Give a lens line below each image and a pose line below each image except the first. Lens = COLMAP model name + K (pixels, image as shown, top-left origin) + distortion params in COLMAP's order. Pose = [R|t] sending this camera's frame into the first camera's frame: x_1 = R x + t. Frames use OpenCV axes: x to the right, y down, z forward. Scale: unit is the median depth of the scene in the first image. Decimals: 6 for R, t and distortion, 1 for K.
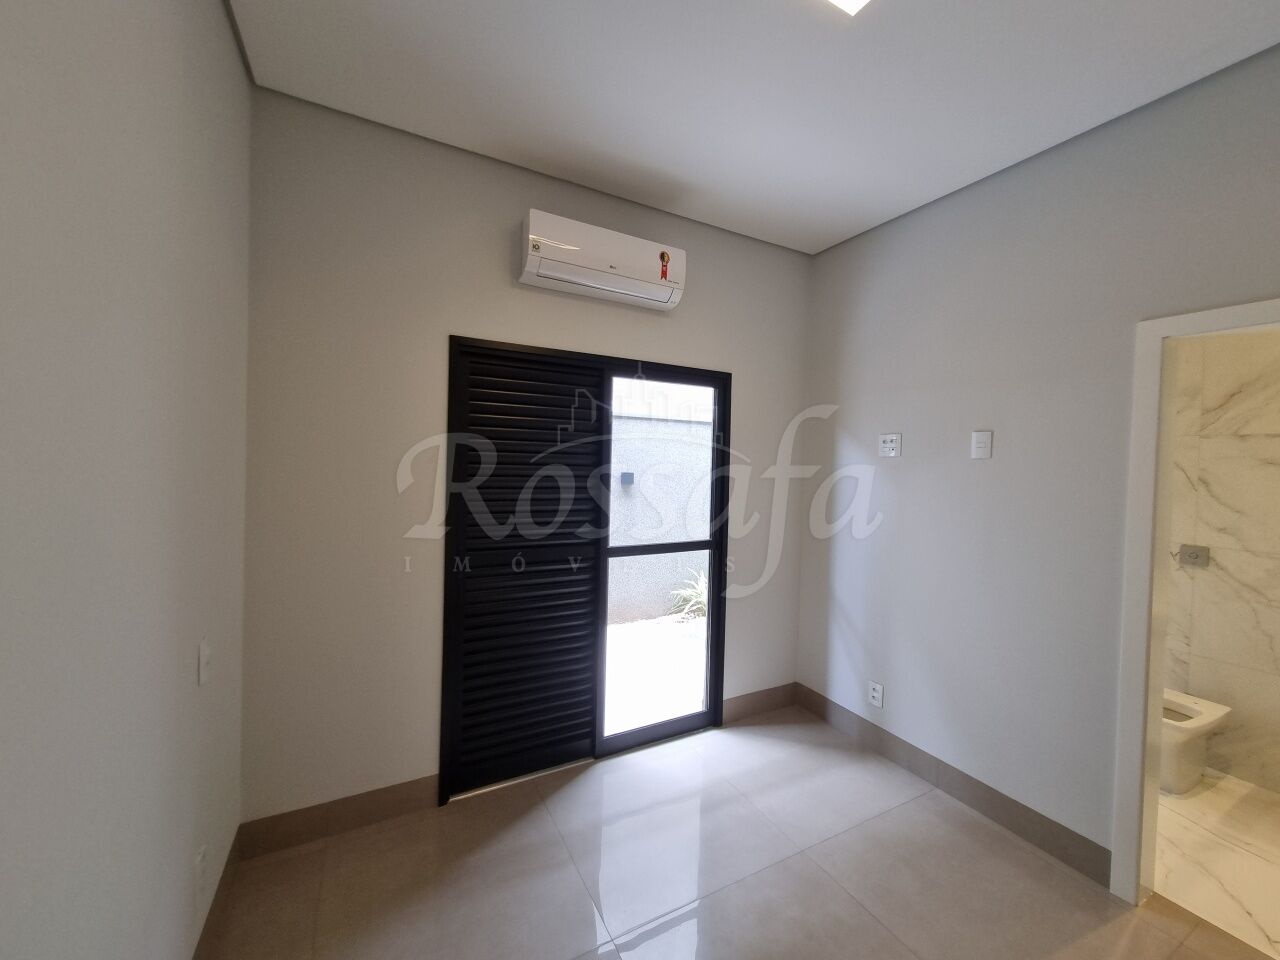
lens RADIAL K [[503.2, 0, 642.6], [0, 503.2, 469.9], [0, 0, 1]] dist [0.013998, -0.000512]
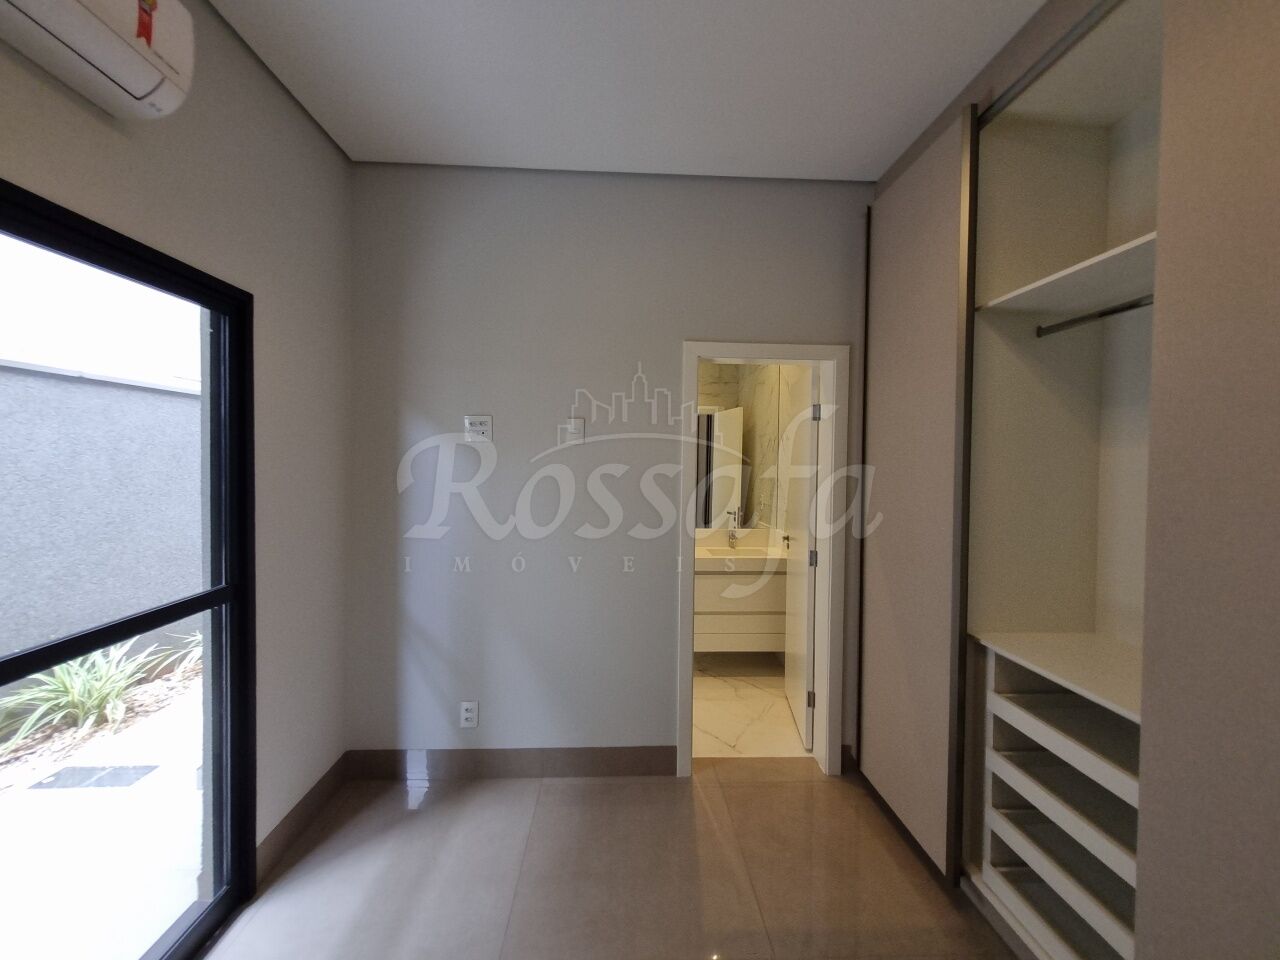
lens RADIAL K [[499.2, 0, 642.5], [0, 499.2, 472.5], [0, 0, 1]] dist [0.000355, -0.000083]
pose [[0.438010, -0.044914, 0.897848, -0.174161], [0.014176, 0.998972, 0.043057, -0.006358], [-0.898858, -0.006131, 0.438196, 0.387275]]
